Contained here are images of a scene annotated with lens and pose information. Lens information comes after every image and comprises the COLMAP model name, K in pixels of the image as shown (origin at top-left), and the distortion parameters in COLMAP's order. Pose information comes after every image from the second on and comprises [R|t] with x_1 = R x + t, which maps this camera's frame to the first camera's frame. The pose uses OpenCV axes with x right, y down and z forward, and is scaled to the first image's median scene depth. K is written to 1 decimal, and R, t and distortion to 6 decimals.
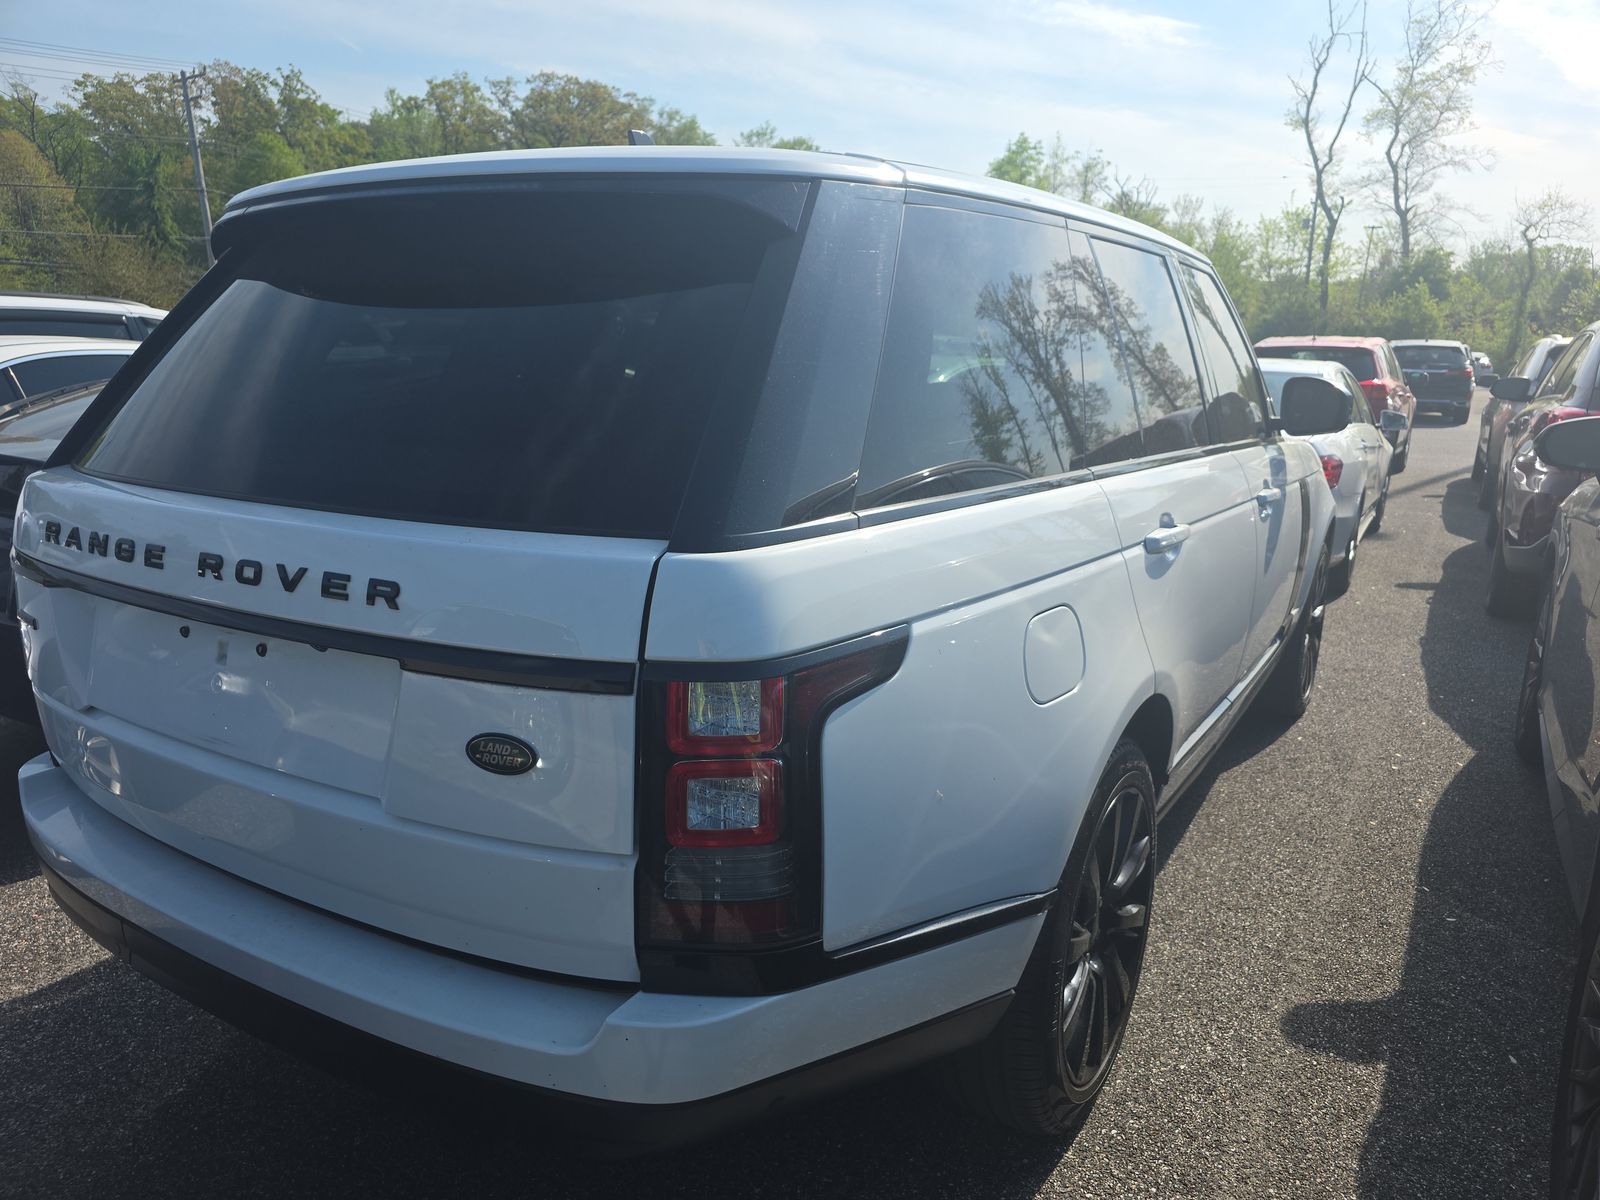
lens RADIAL K [[1089.6, 0, 806.6], [0, 1089.6, 602.2], [0, 0, 1]] dist [0.032447, -0.034152]
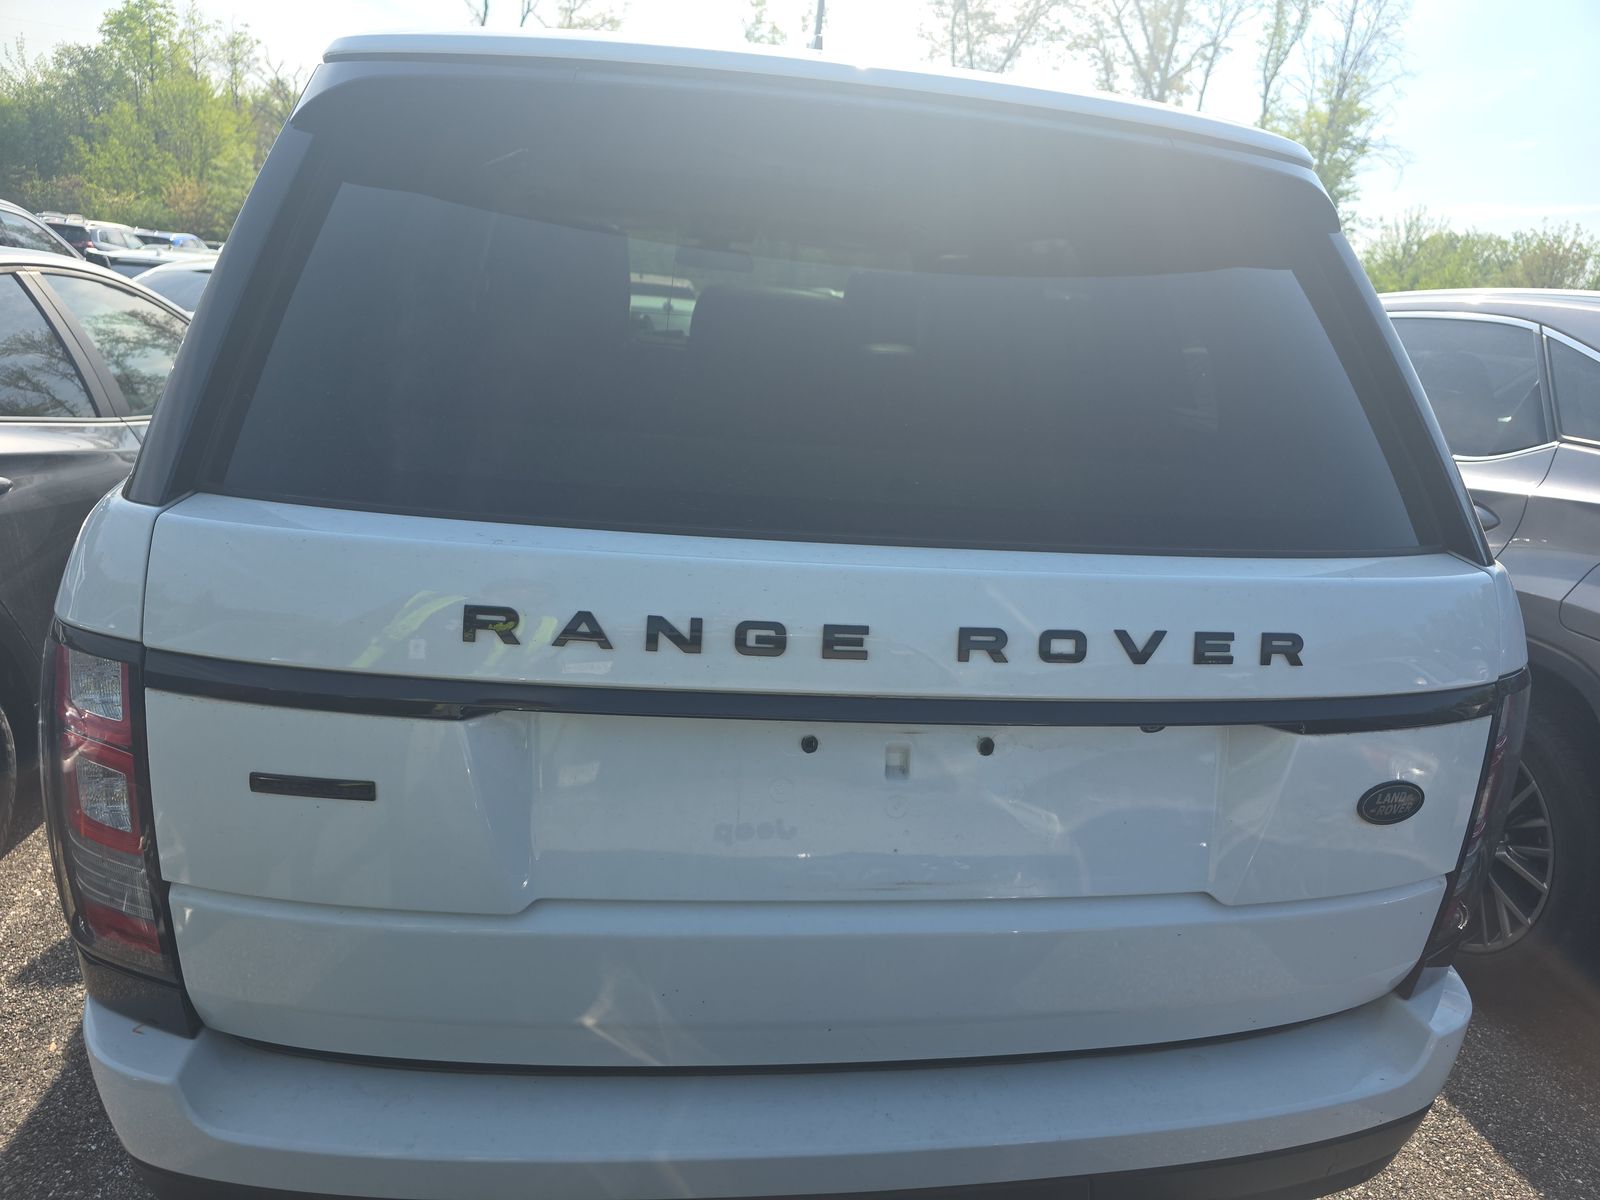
lens RADIAL K [[1089.6, 0, 806.6], [0, 1089.6, 602.2], [0, 0, 1]] dist [0.032447, -0.034152]
pose [[0.764722, -0.121407, 0.632820, -1.042307], [0.074074, 0.992142, 0.100830, -0.135634], [-0.640089, -0.030231, 0.767706, 0.519219]]
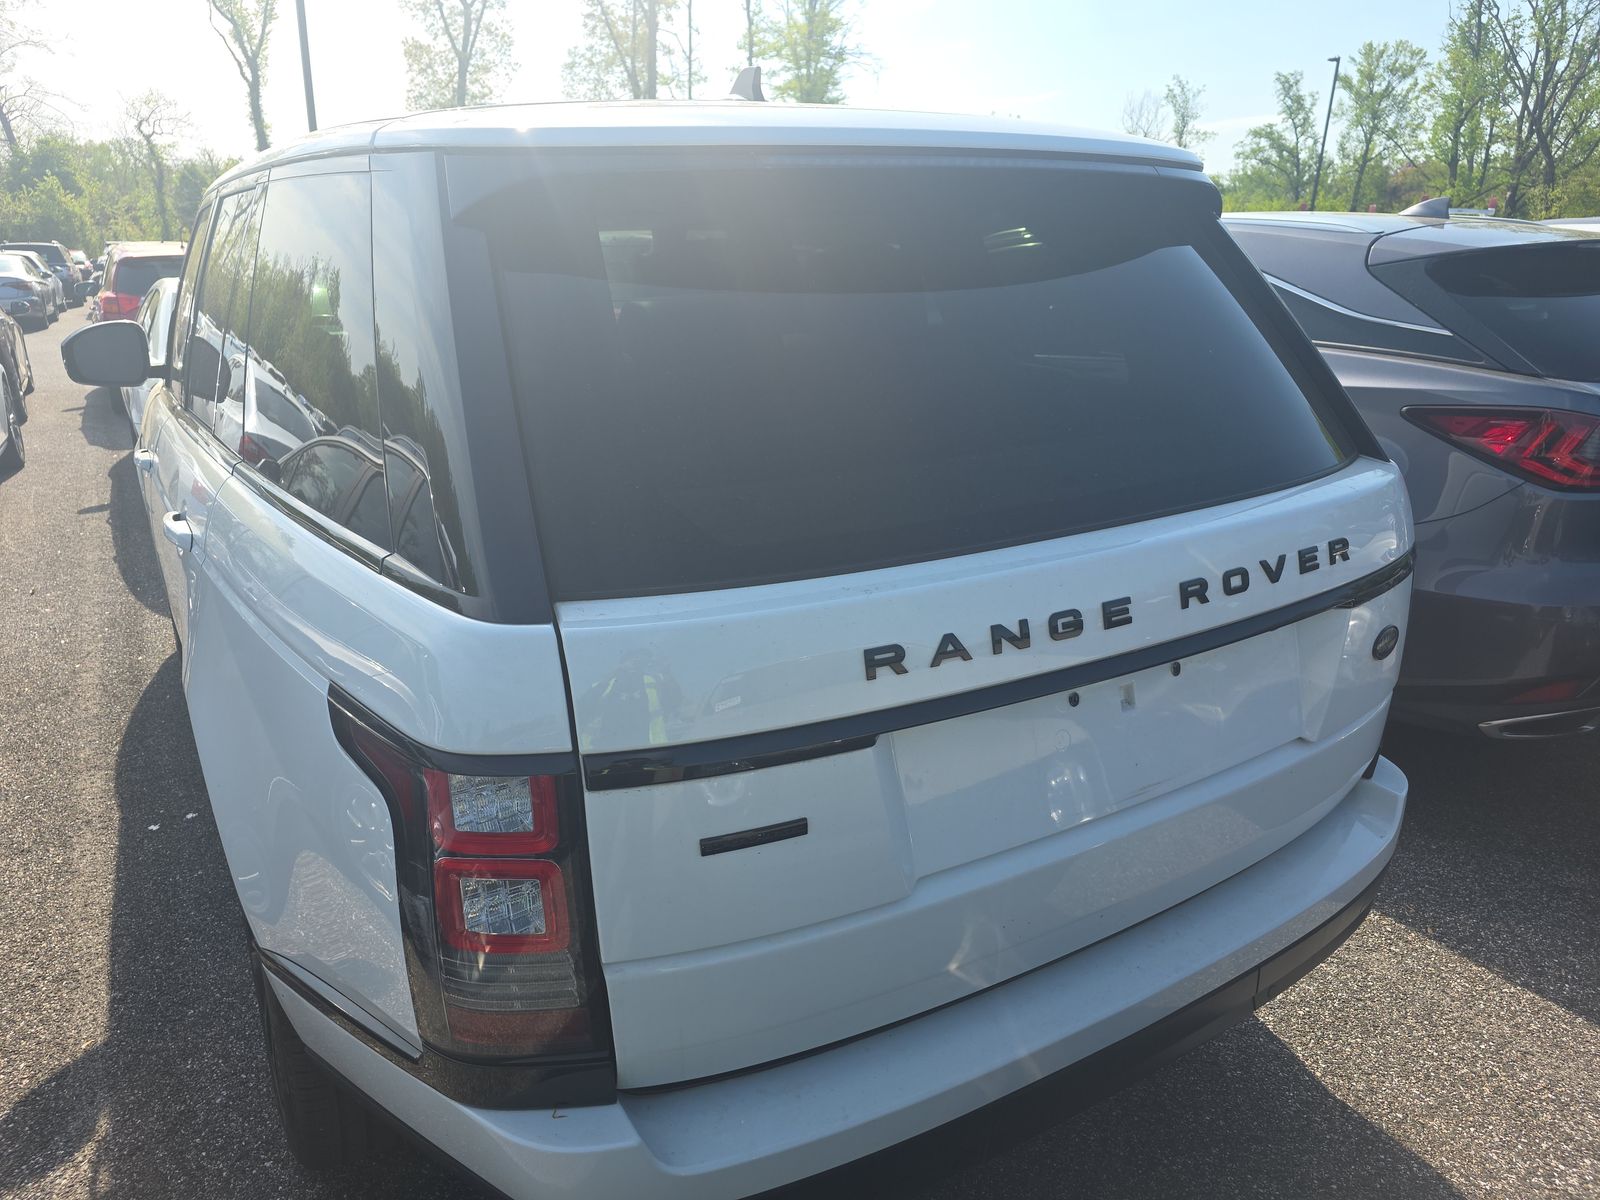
lens RADIAL K [[1096.8, 0, 806.6], [0, 1096.8, 574.7], [0, 0, 1]] dist [0.059277, -0.045190]
pose [[0.456496, -0.272091, 0.847100, -1.444187], [0.220650, 0.956970, 0.188475, -0.289196], [-0.861931, 0.100875, 0.496889, 0.793793]]
